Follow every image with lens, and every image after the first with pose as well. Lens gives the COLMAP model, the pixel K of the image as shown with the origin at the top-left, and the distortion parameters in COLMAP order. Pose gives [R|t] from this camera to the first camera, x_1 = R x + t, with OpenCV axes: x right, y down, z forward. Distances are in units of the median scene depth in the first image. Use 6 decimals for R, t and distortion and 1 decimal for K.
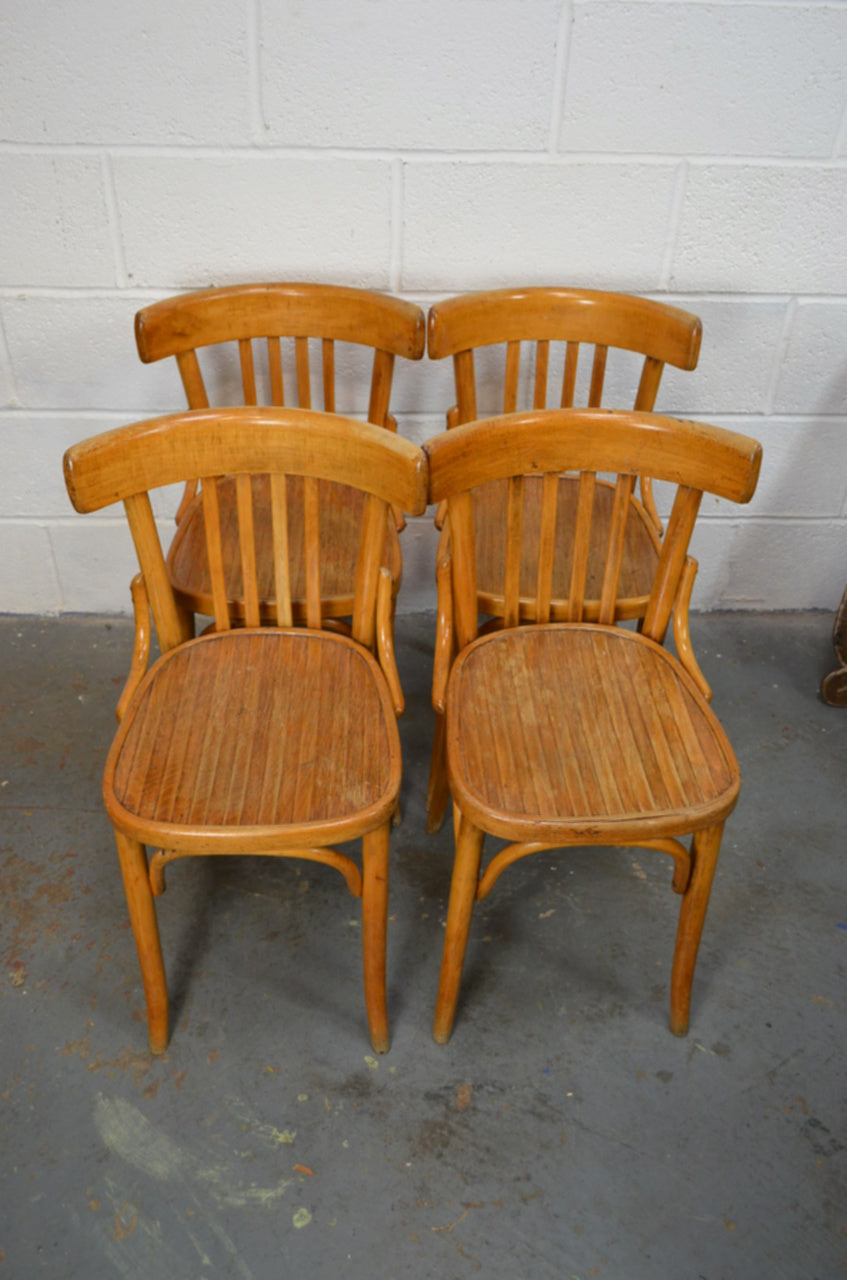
lens RADIAL K [[1075.5, 0, 424.7], [0, 1075.5, 654.4], [0, 0, 1]] dist [0.004947, -0.032766]
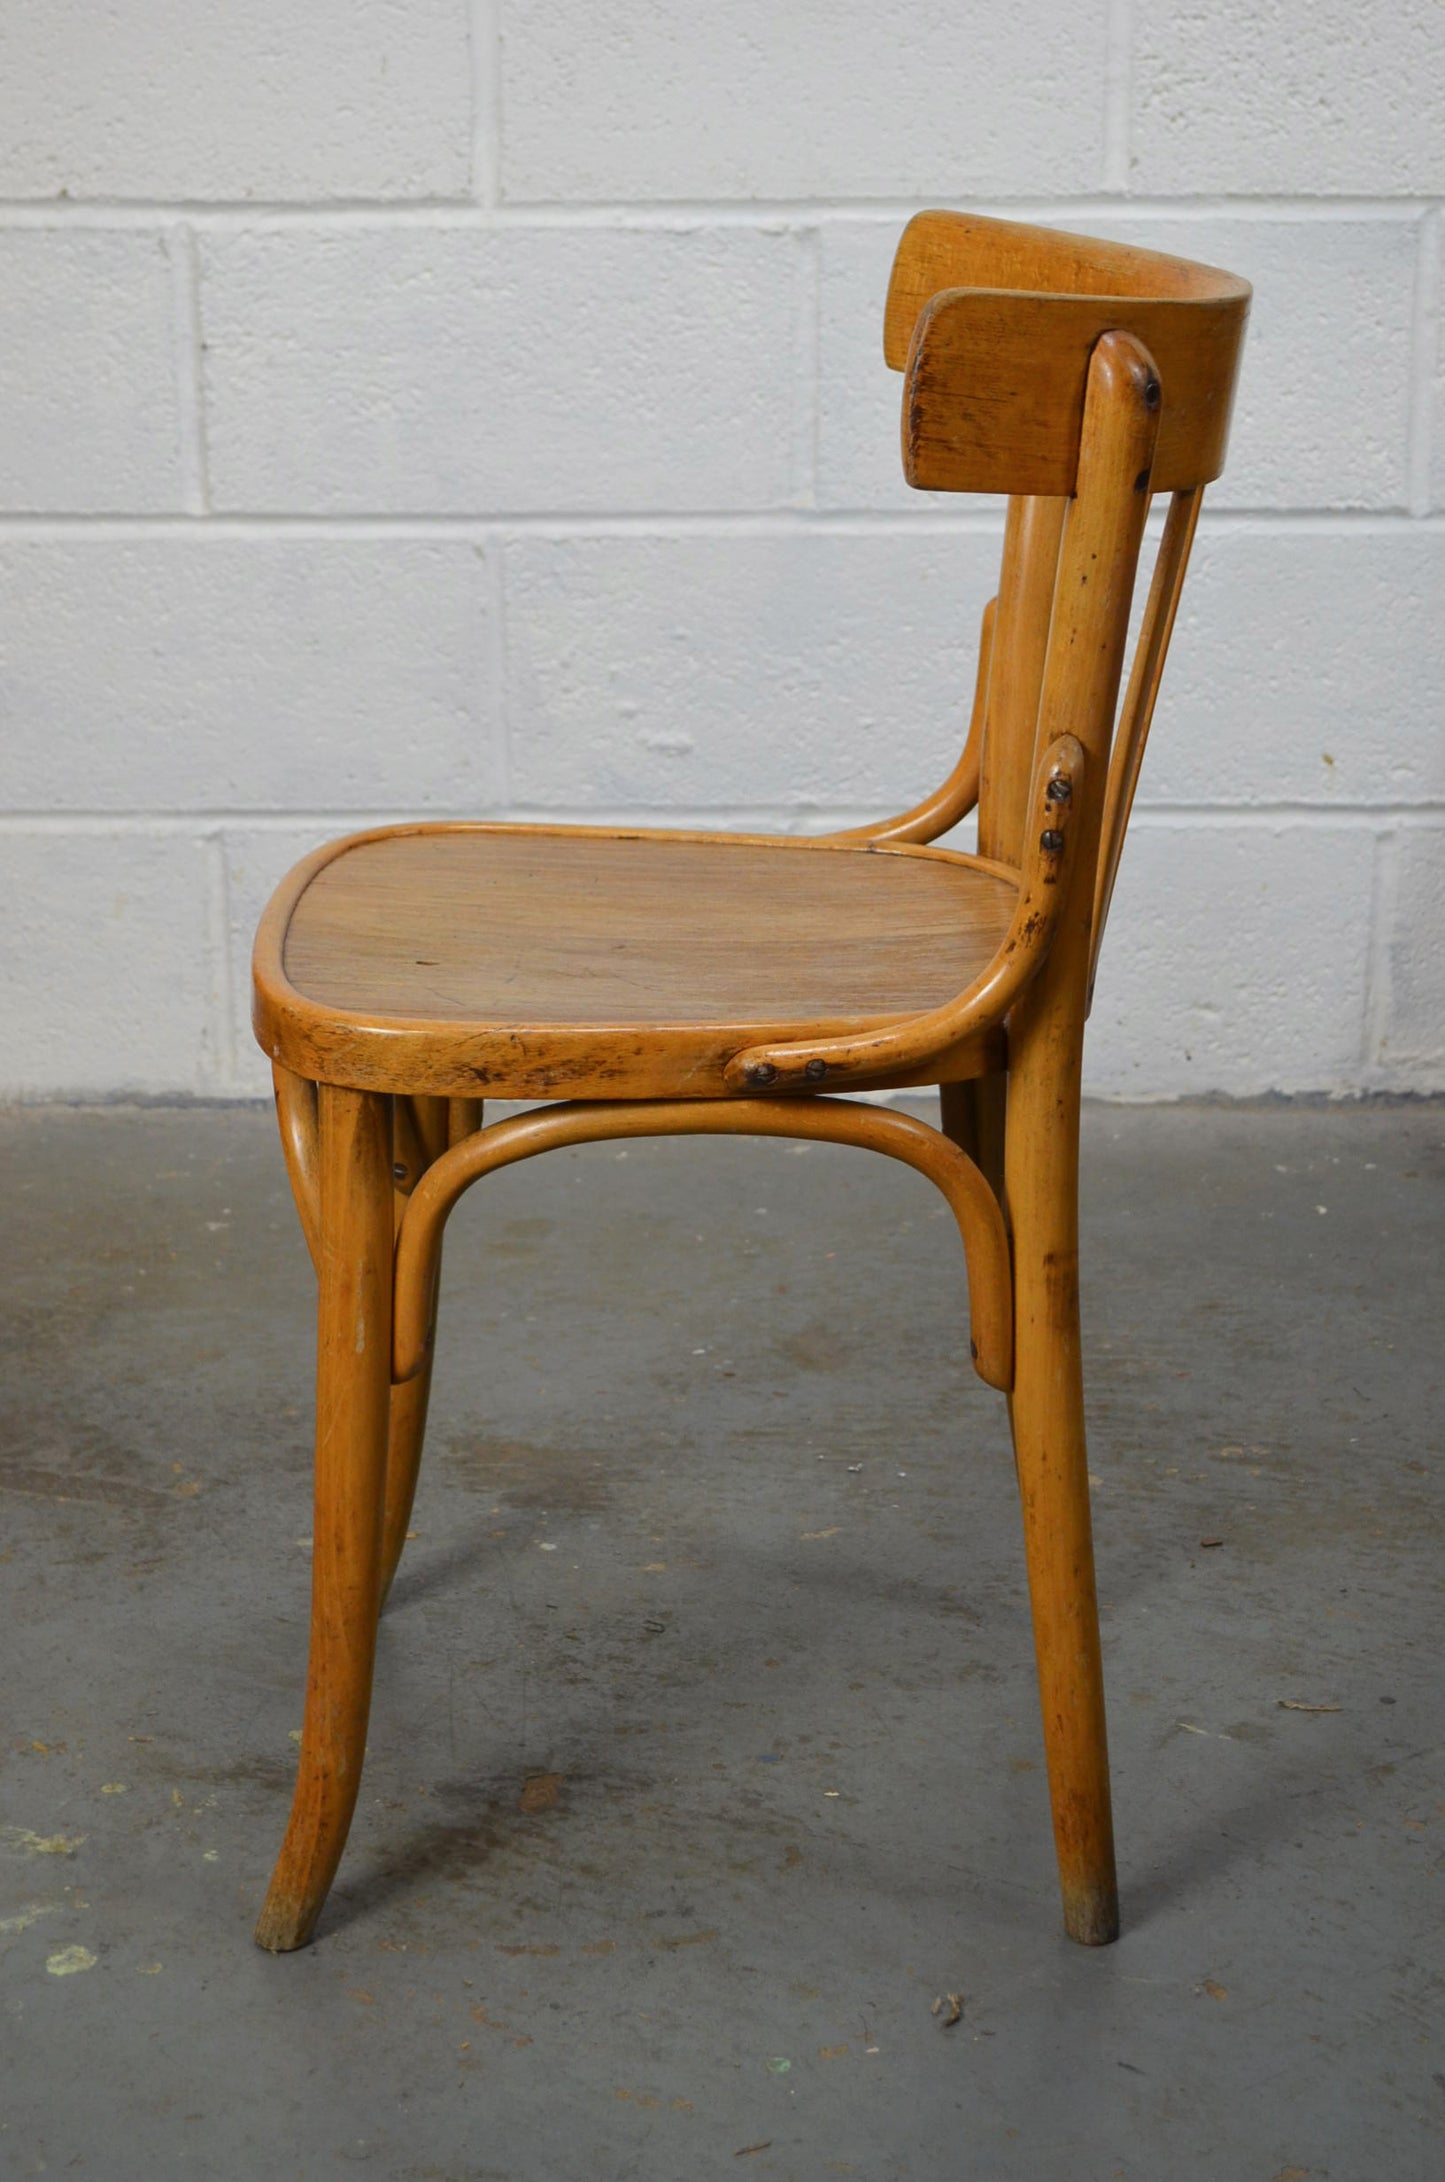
lens RADIAL K [[3444.3, 0, 708.3], [0, 3444.3, 1105.8], [0, 0, 1]] dist [0.000320, 0.000000]
pose [[0.999043, -0.006699, -0.043216, 0.146674], [-0.008540, 0.939285, -0.343032, 0.591580], [0.042890, 0.343072, 0.938329, -0.204191]]
